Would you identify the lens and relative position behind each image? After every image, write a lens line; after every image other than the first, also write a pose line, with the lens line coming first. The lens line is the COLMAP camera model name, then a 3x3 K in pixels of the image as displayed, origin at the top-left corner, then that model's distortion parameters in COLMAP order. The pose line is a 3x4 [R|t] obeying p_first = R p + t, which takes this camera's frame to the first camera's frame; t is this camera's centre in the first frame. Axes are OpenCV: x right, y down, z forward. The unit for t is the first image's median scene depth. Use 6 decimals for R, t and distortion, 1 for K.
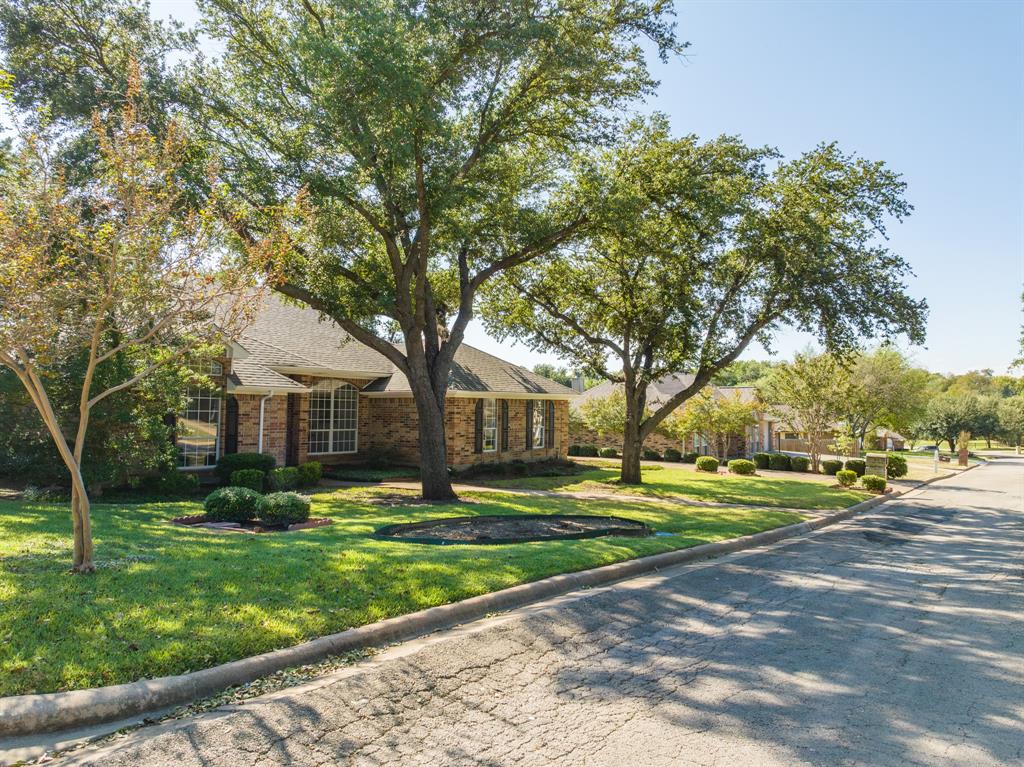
lens RADIAL K [[729.1, 0, 518.7], [0, 729.1, 378.9], [0, 0, 1]] dist [-0.011114, -0.000724]
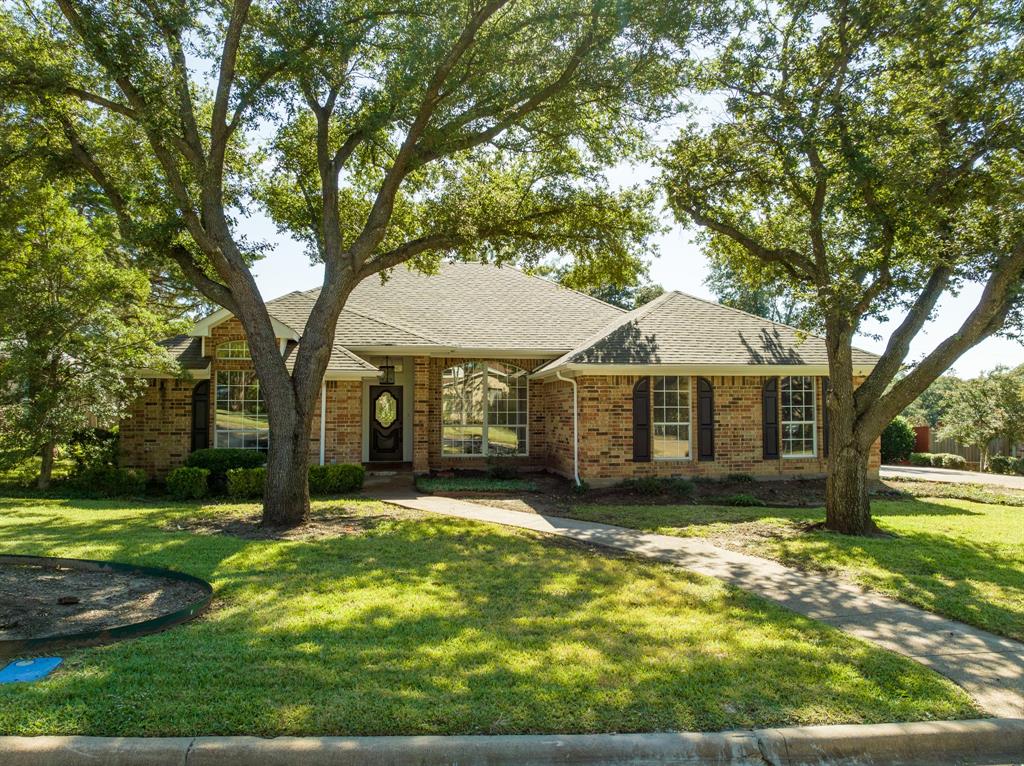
lens RADIAL K [[739.5, 0, 514.1], [0, 739.5, 379.5], [0, 0, 1]] dist [-0.043880, 0.001373]
pose [[0.704021, -0.046586, -0.708649, 0.335863], [0.039870, 0.998865, -0.026055, 0.043278], [0.709059, -0.009910, 0.705079, 0.472987]]
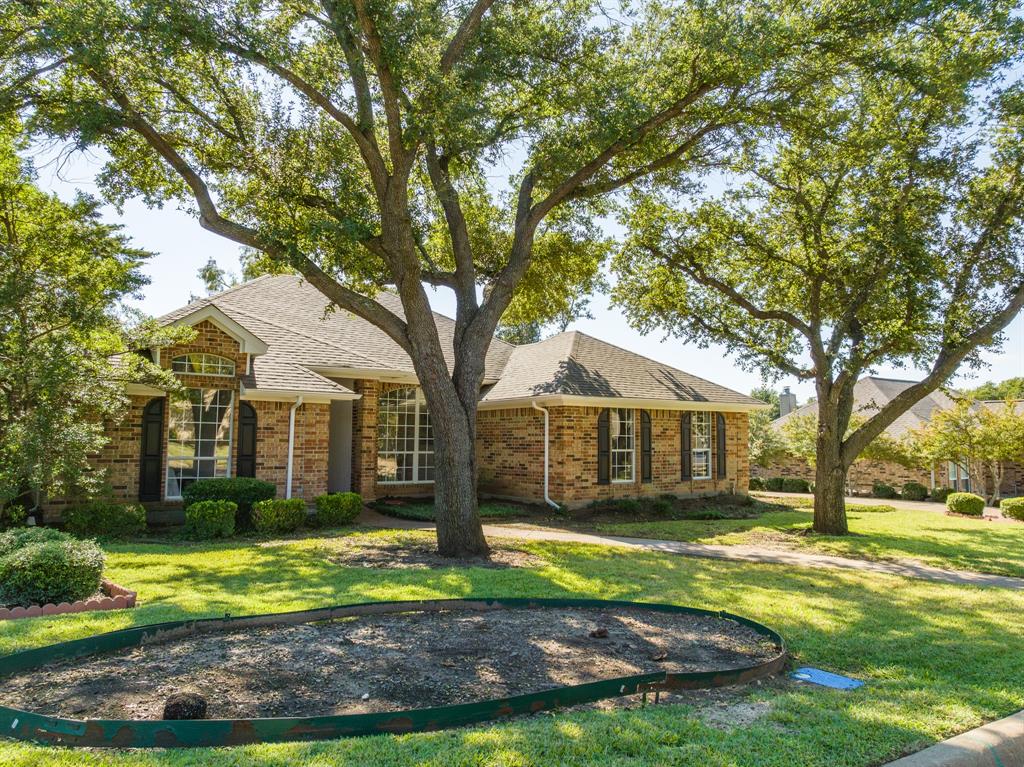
lens RADIAL K [[739.5, 0, 514.1], [0, 739.5, 380.0], [0, 0, 1]] dist [-0.043880, 0.001373]
pose [[0.952317, -0.032542, -0.303370, 0.085568], [0.018763, 0.998660, -0.048225, 0.033690], [0.304533, 0.040233, 0.951652, 0.286126]]
